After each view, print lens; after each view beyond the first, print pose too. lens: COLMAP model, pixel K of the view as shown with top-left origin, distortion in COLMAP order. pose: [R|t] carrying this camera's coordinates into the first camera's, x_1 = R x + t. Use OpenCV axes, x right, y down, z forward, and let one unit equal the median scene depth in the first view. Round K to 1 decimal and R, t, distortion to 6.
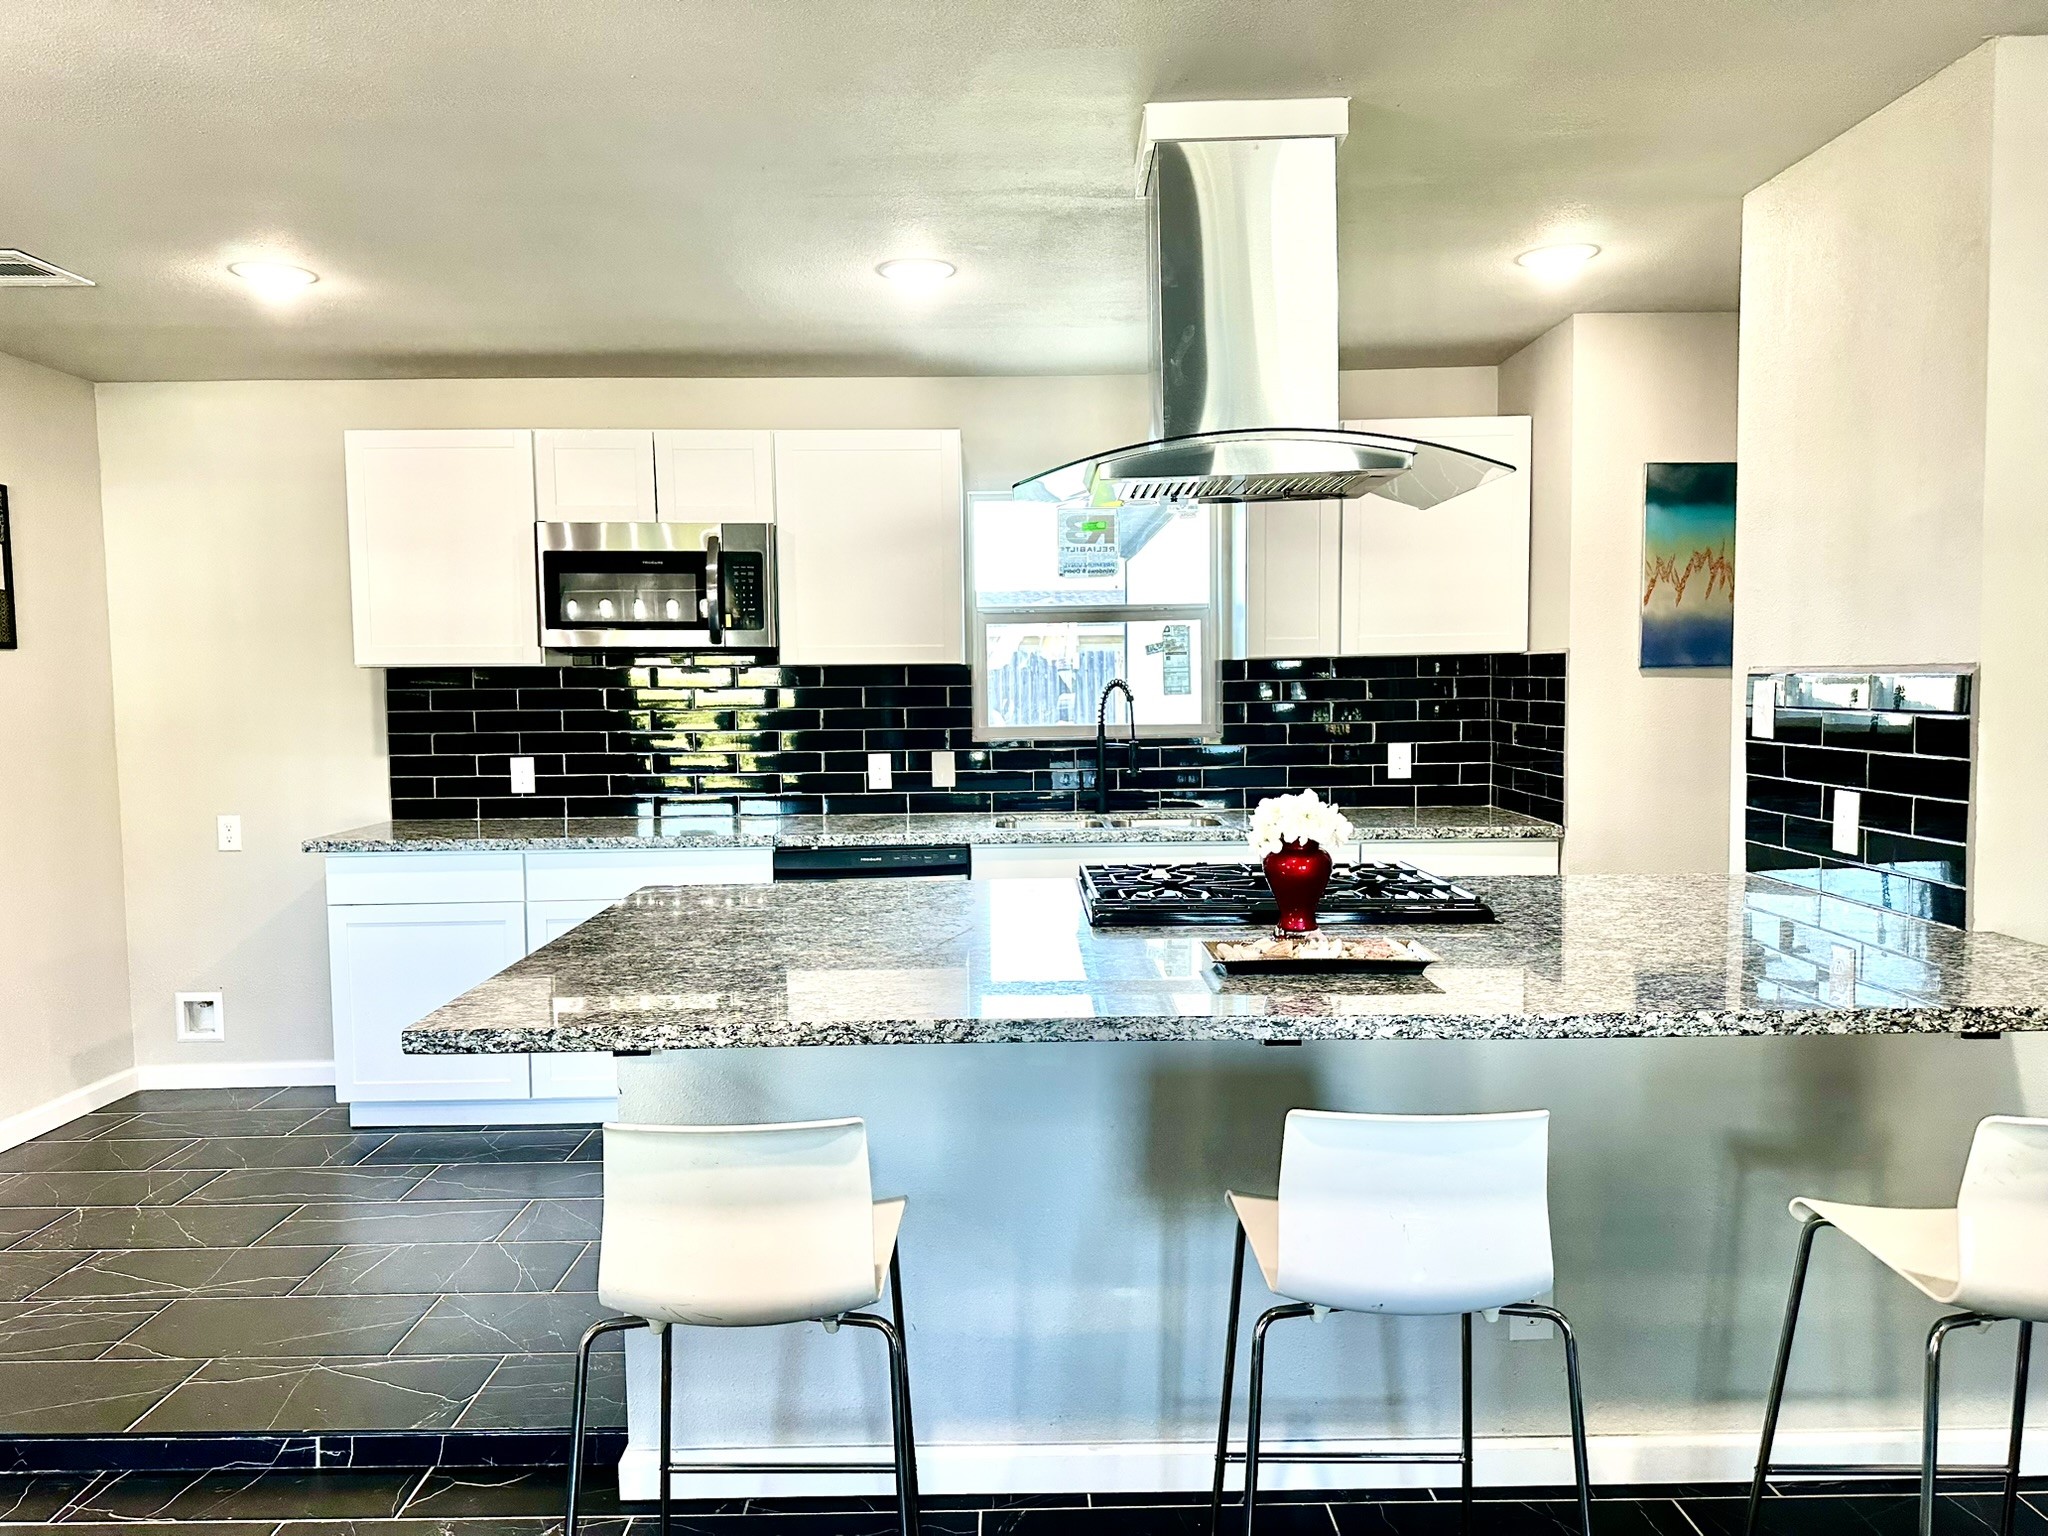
lens RADIAL K [[1412.3, 0, 1024.0], [0, 1412.3, 768.0], [0, 0, 1]] dist [0.087877, -0.123687]
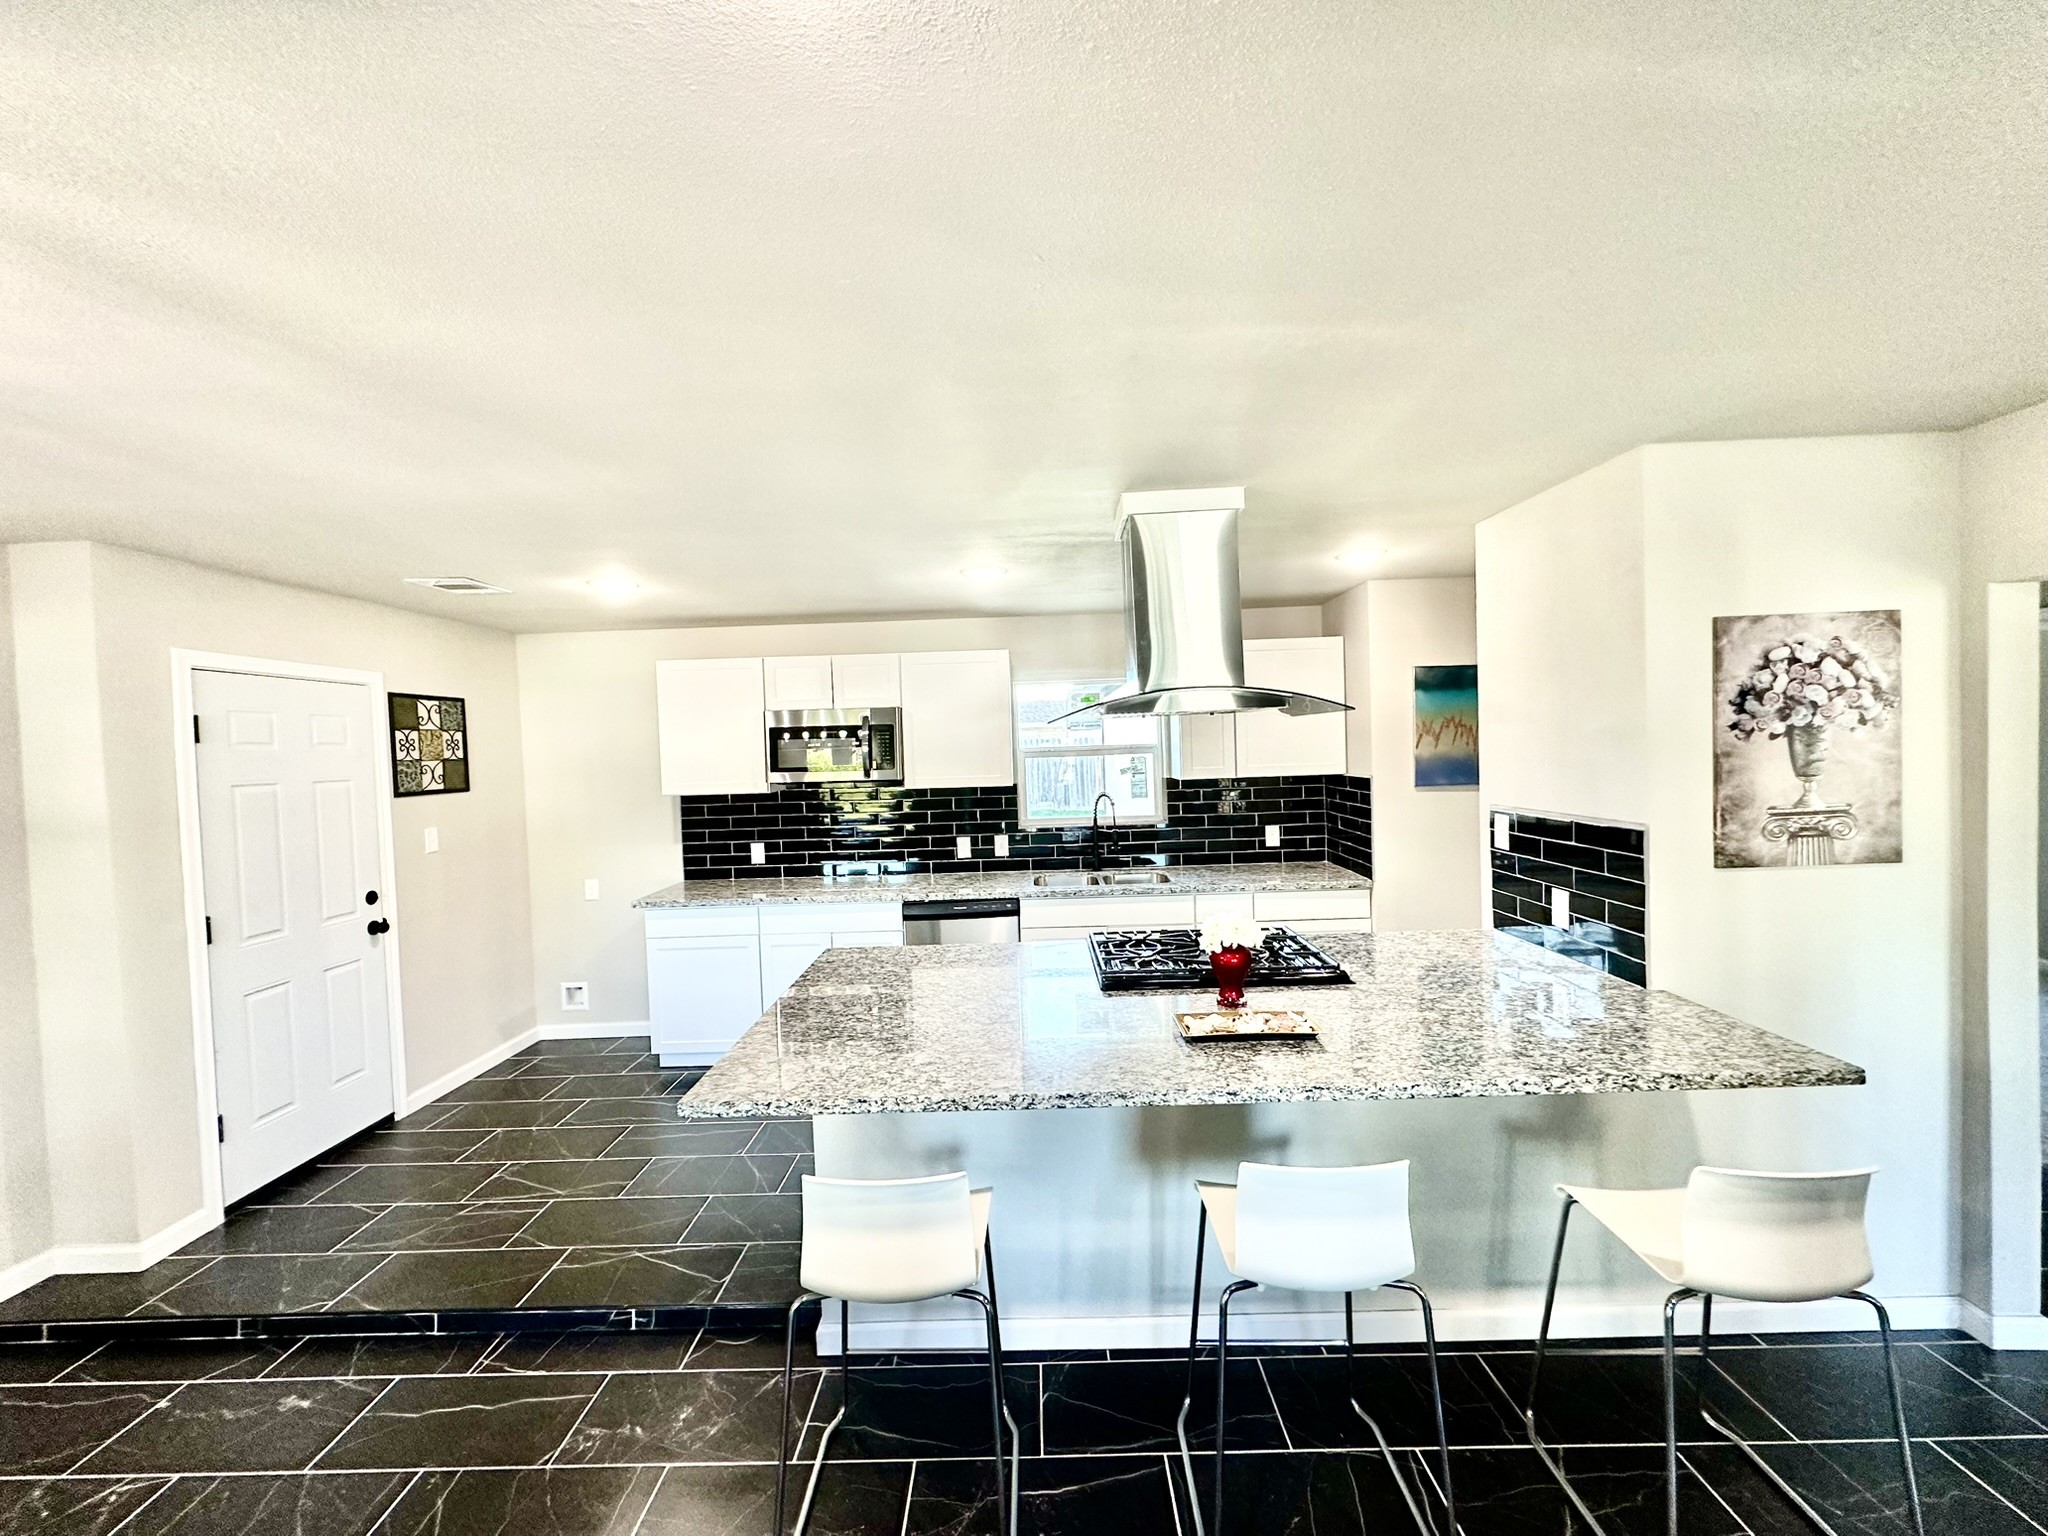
lens RADIAL K [[806.2, 0, 1020.8], [0, 806.2, 770.6], [0, 0, 1]] dist [-0.001986, 0.000654]
pose [[0.999471, -0.019647, -0.025900, -0.008356], [0.018603, 0.999028, -0.039951, -0.058415], [0.026660, 0.039448, 0.998866, 0.038469]]
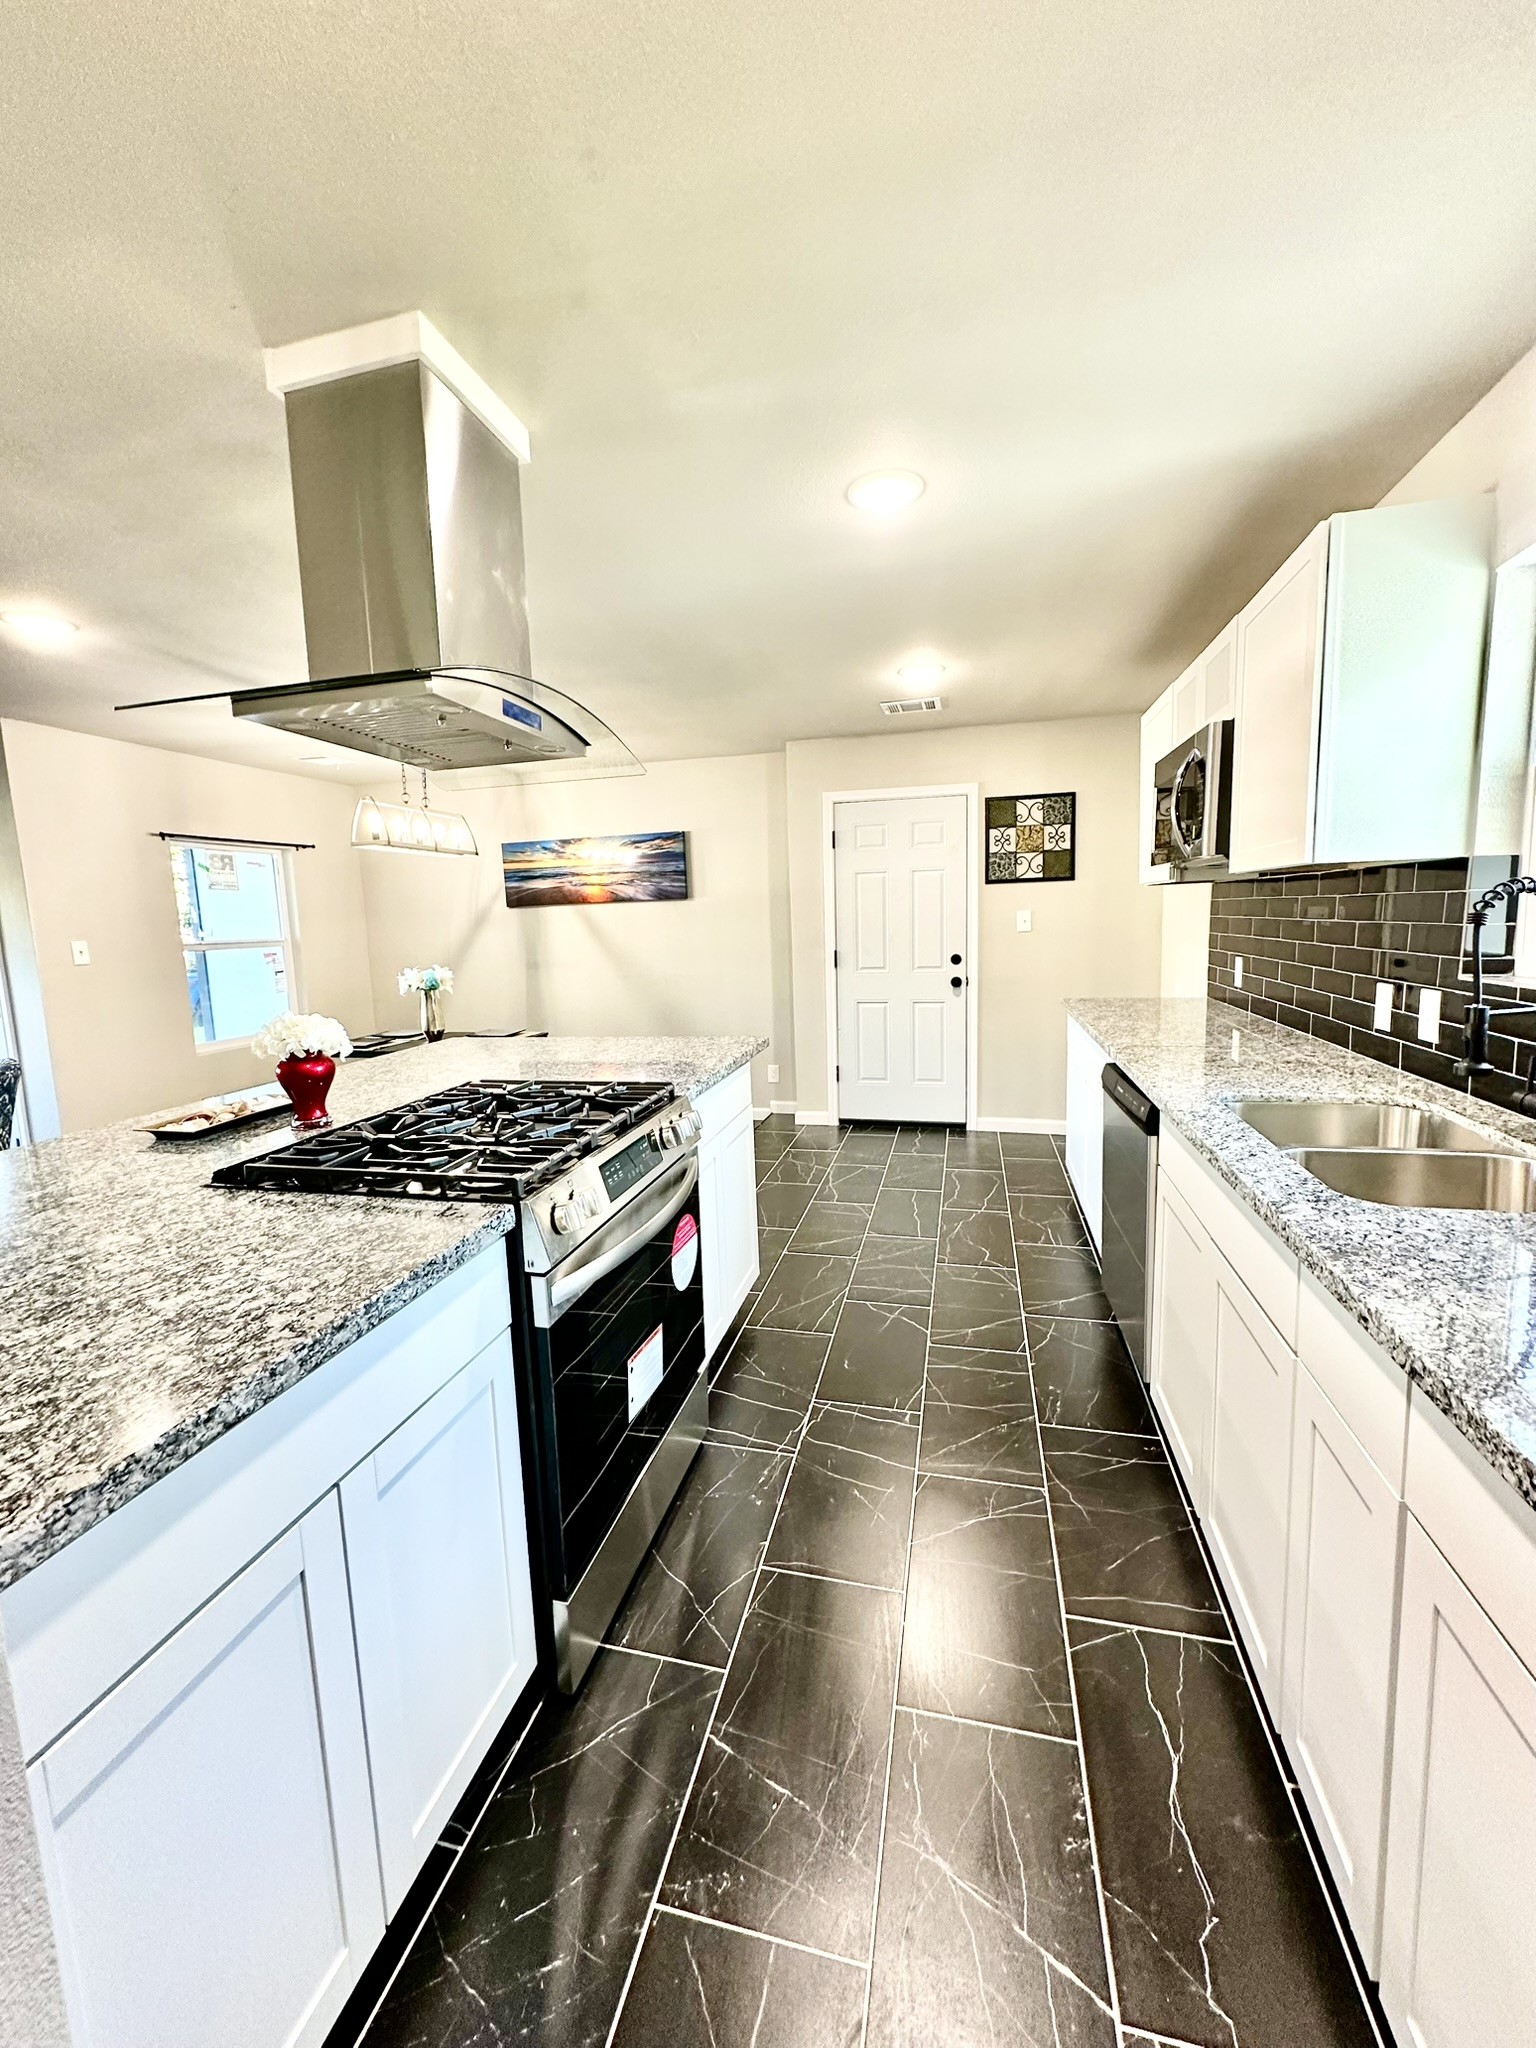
lens RADIAL K [[806.2, 0, 768.0], [0, 806.2, 1024.0], [0, 0, 1]] dist [-0.001986, 0.000654]
pose [[-0.246554, 0.147809, -0.957791, 0.448099], [-0.029654, 0.986687, 0.159902, -0.055481], [0.968675, 0.067827, -0.238888, 0.893939]]
